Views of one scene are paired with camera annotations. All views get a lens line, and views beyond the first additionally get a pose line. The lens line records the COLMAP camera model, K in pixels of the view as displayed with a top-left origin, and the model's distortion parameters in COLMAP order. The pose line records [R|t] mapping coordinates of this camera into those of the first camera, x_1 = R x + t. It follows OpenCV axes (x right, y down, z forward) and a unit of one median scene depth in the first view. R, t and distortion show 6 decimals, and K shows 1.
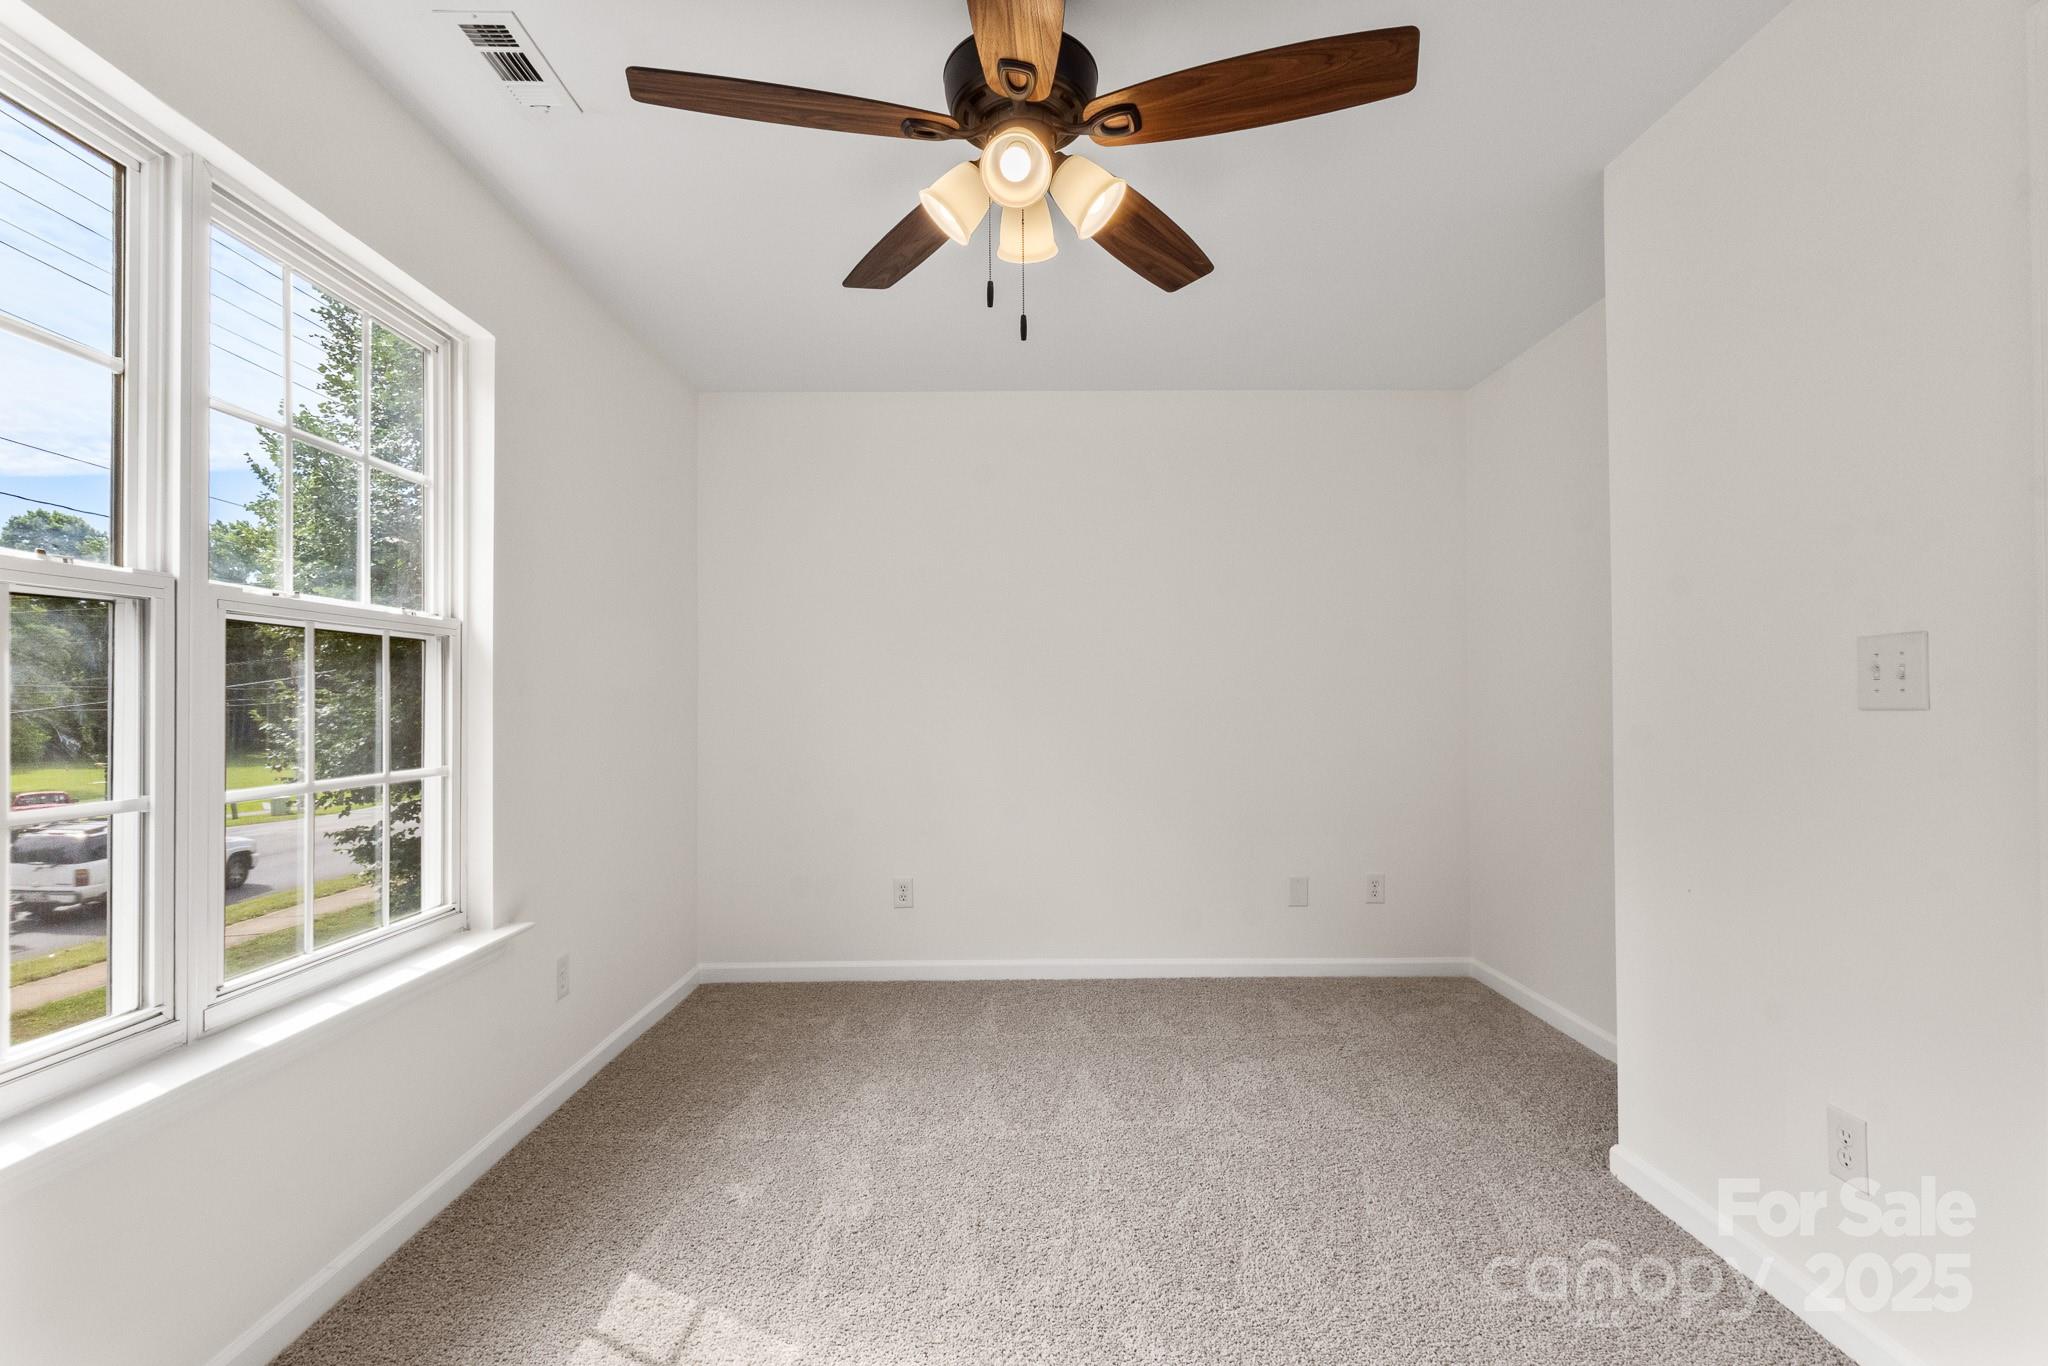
lens RADIAL K [[956.3, 0, 1019.8], [0, 956.3, 693.2], [0, 0, 1]] dist [0.006278, 0.001550]
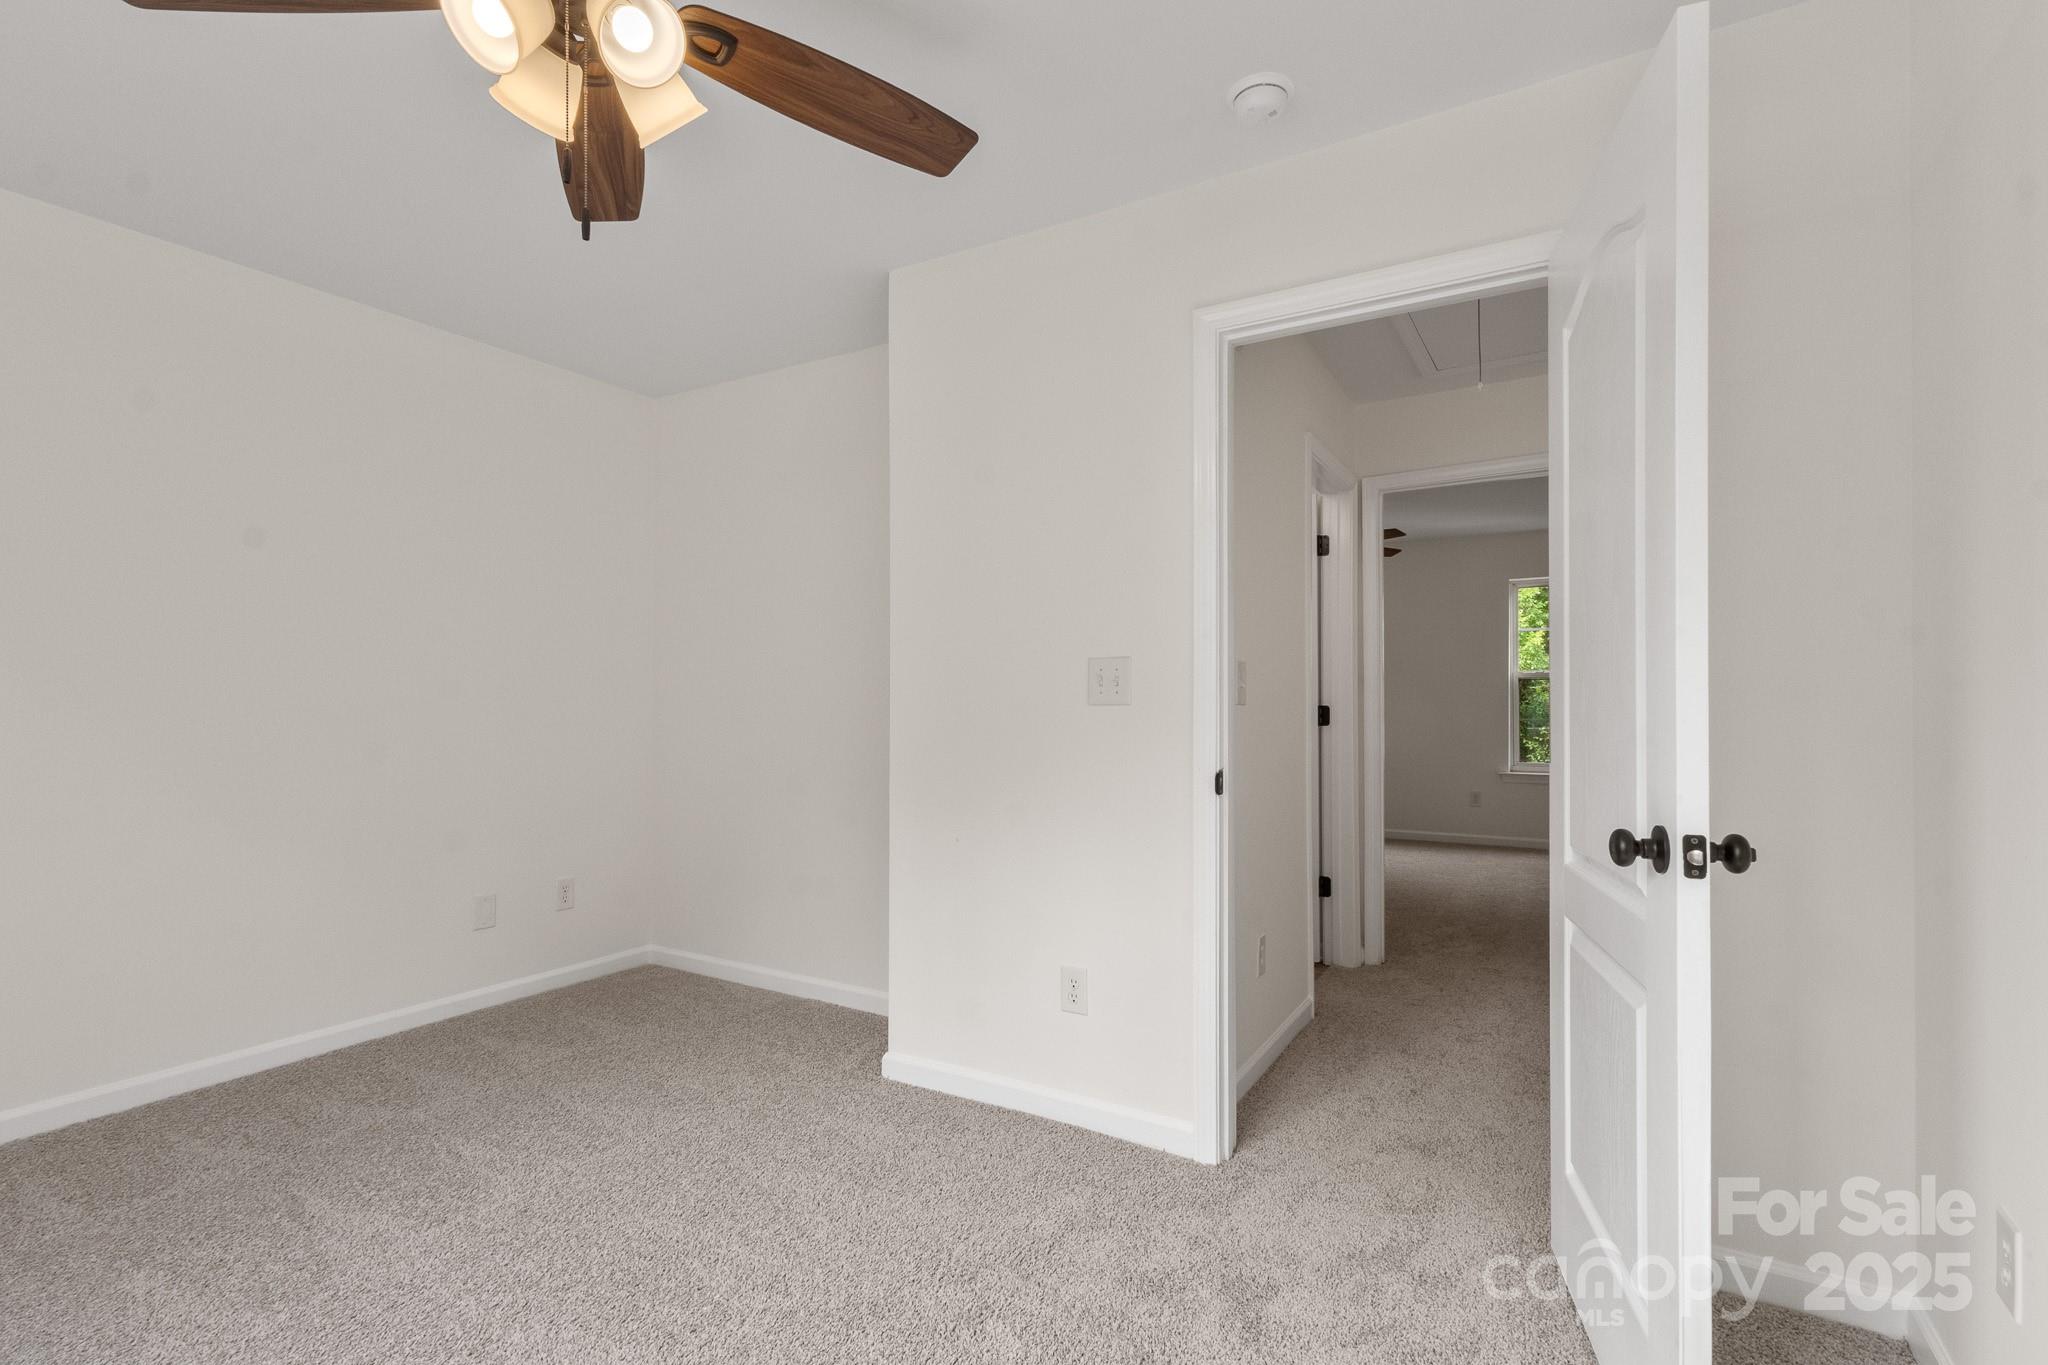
lens RADIAL K [[955.2, 0, 1024.4], [0, 955.2, 690.6], [0, 0, 1]] dist [0.002589, -0.000415]
pose [[0.517407, 0.013336, 0.855636, -0.275000], [-0.013222, 0.999884, -0.007589, 0.004099], [-0.855638, -0.007386, 0.517523, 0.157050]]
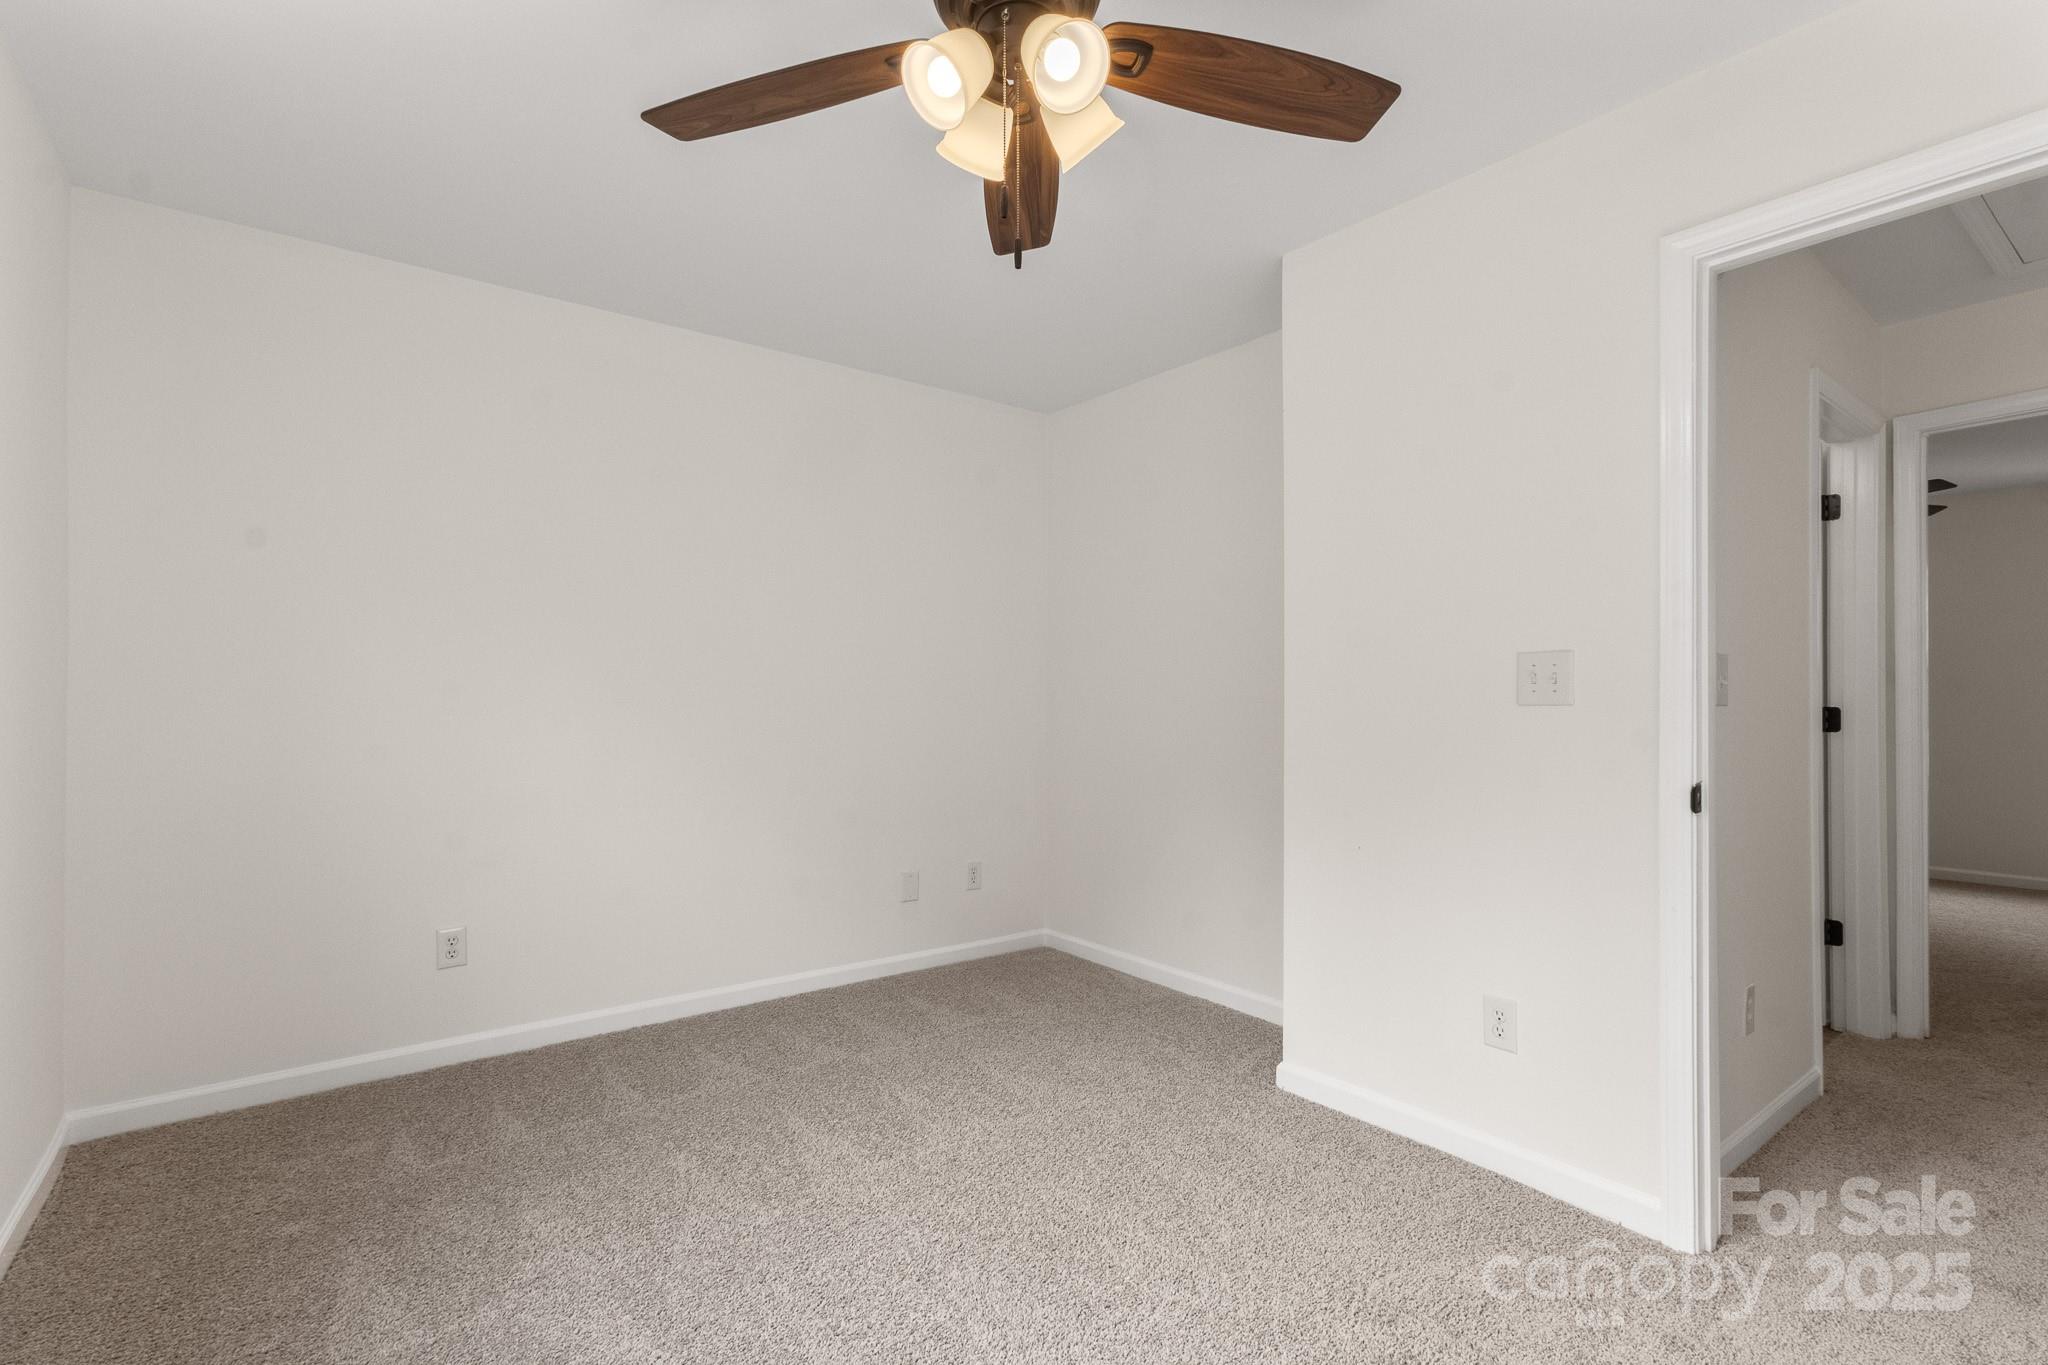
lens RADIAL K [[954.0, 0, 1022.1], [0, 954.0, 693.9], [0, 0, 1]] dist [0.003033, 0.000749]
pose [[0.798385, 0.009303, 0.602075, -0.285659], [-0.012883, 0.999916, 0.001632, 0.004600], [-0.602009, -0.009059, 0.798438, 0.181156]]
